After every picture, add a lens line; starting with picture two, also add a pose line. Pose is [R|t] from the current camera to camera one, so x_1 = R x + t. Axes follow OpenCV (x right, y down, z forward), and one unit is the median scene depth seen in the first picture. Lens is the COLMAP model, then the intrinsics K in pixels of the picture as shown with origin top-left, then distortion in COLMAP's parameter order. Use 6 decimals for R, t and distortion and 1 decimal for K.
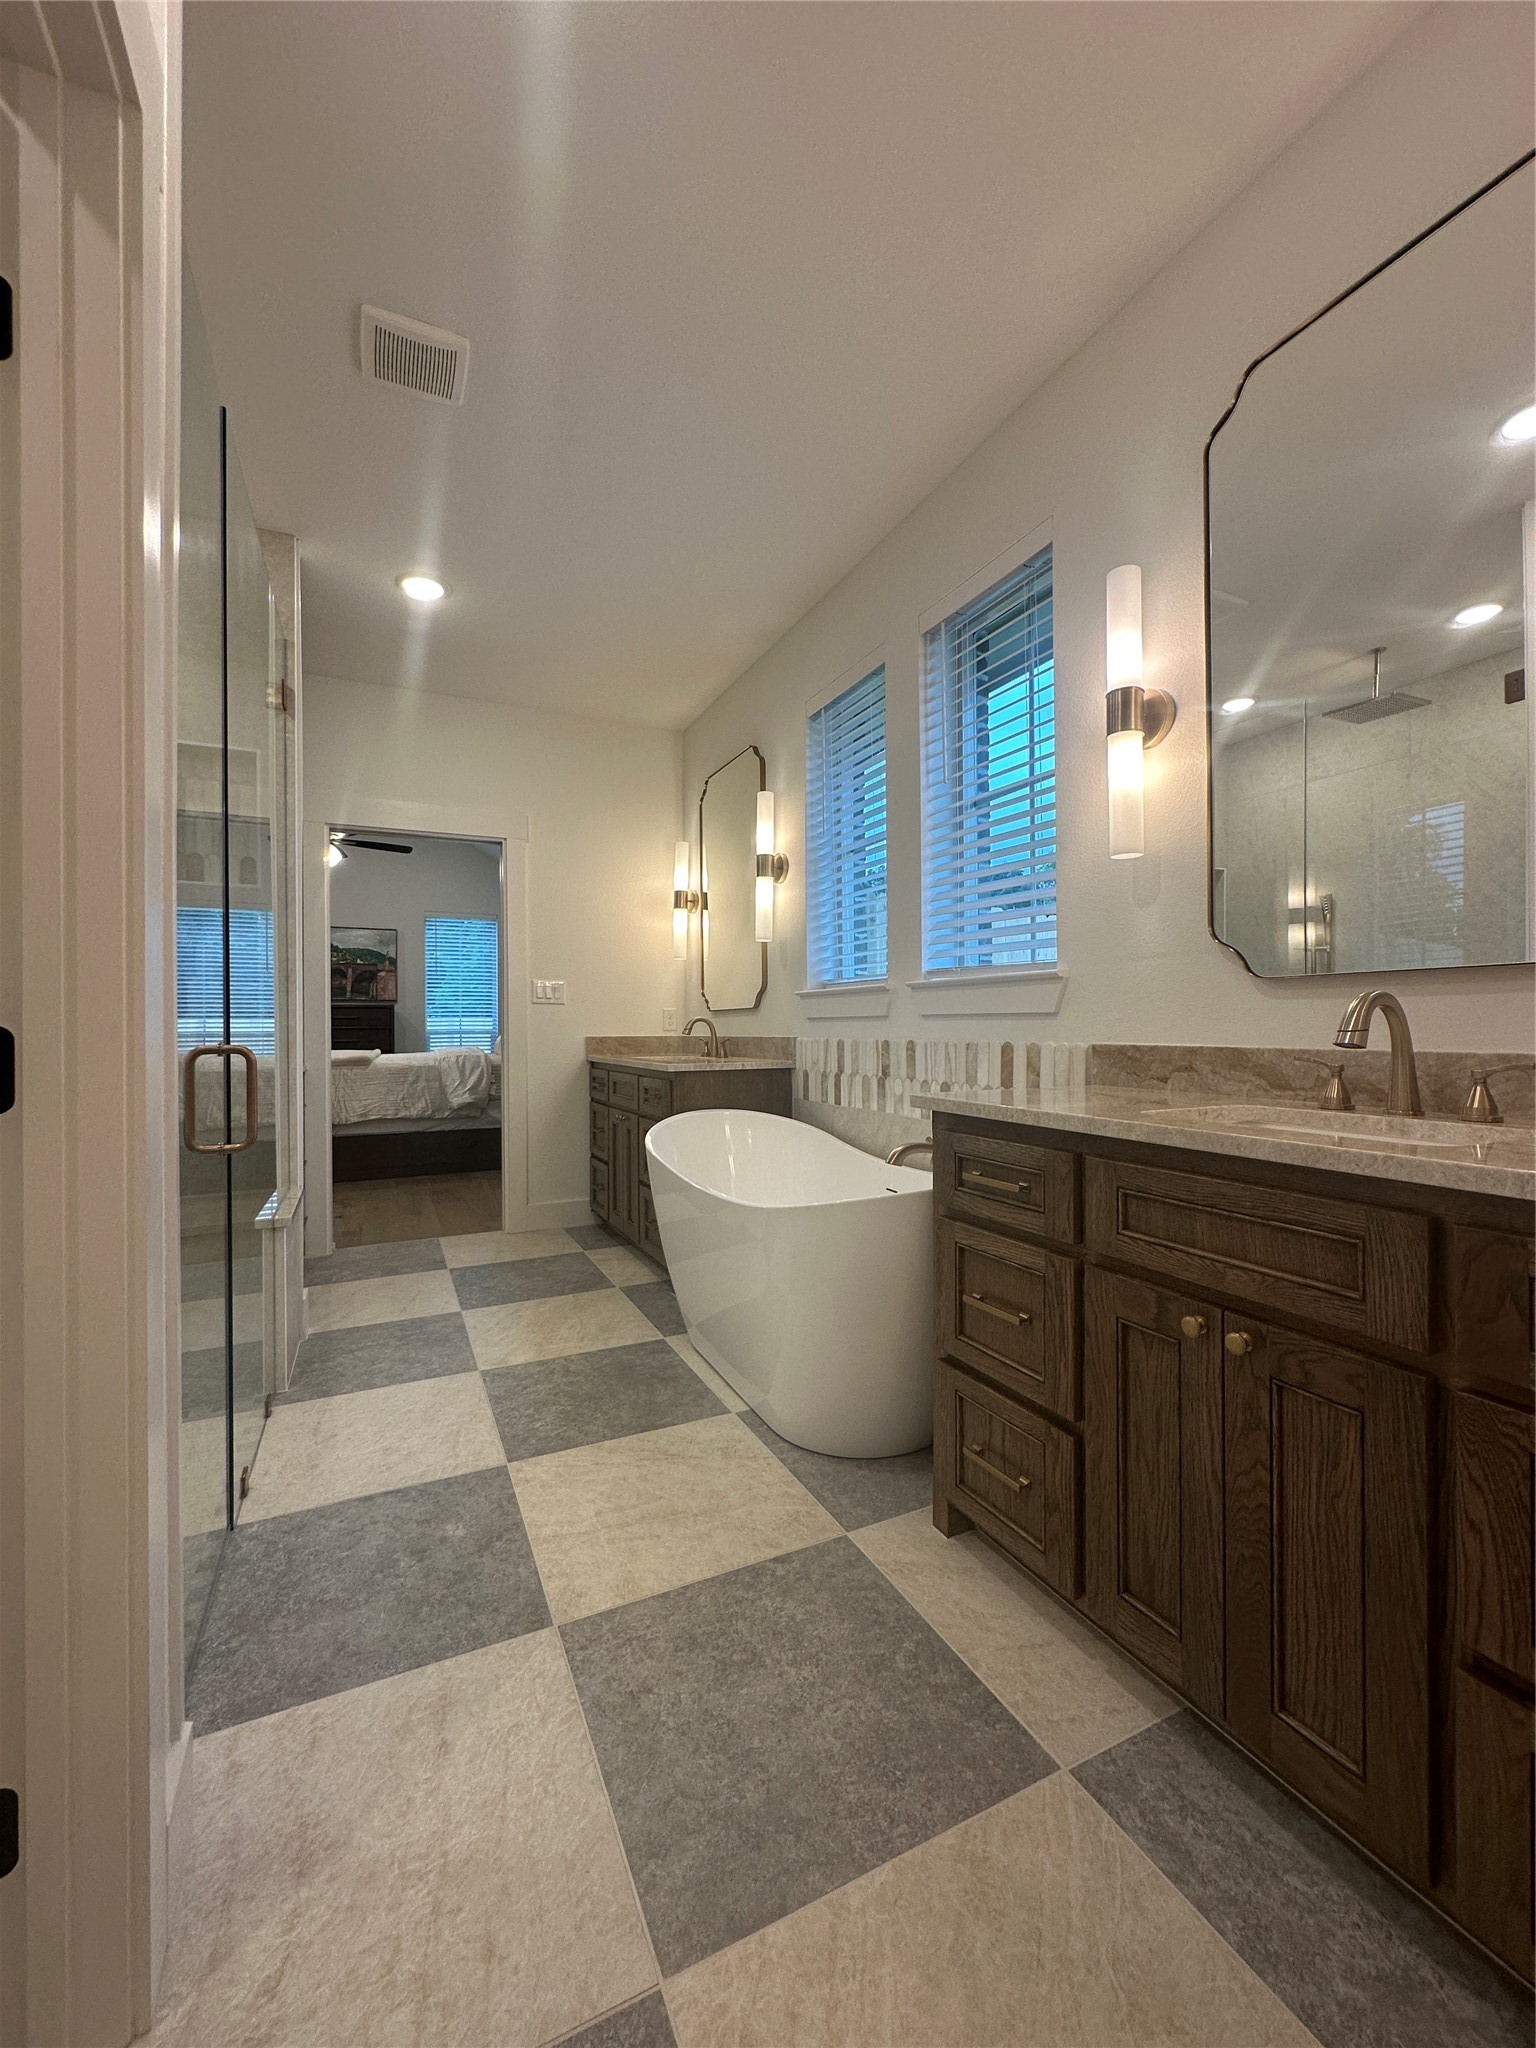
lens RADIAL K [[817.4, 0, 768.0], [0, 817.4, 1024.0], [0, 0, 1]] dist [-0.000726, -0.000106]
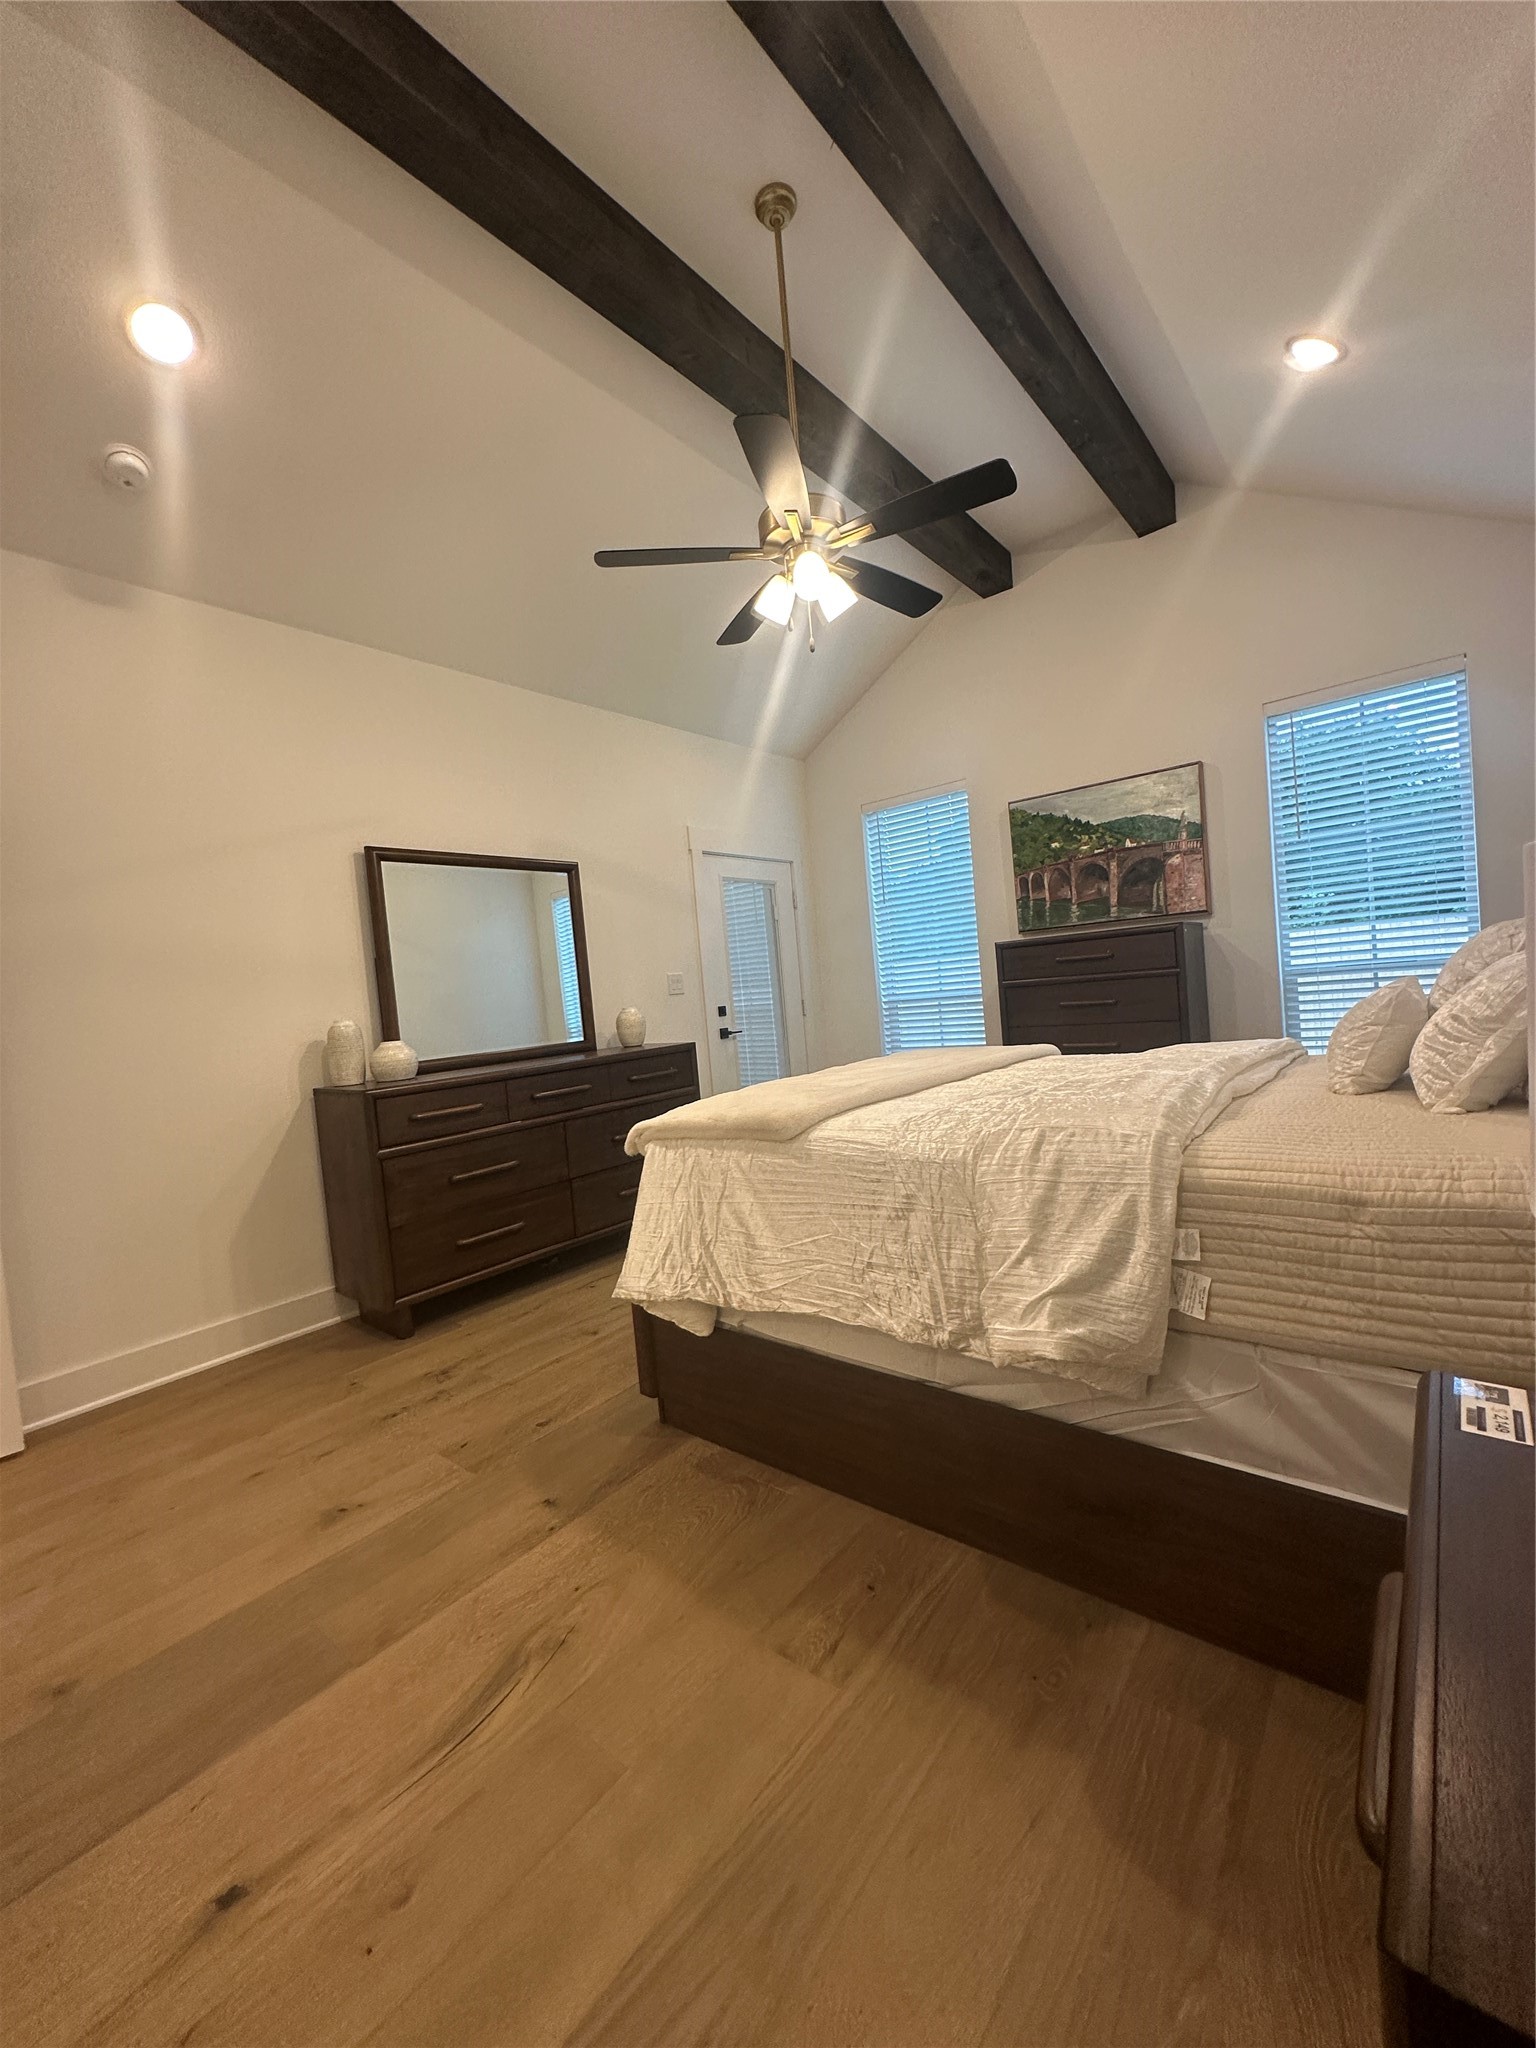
lens RADIAL K [[817.4, 0, 768.0], [0, 817.4, 1024.0], [0, 0, 1]] dist [-0.000726, -0.000106]
pose [[0.419823, 0.011289, -0.907536, -0.133261], [0.082560, 0.995302, 0.050573, -0.009053], [0.903843, -0.096157, 0.416919, 0.578226]]
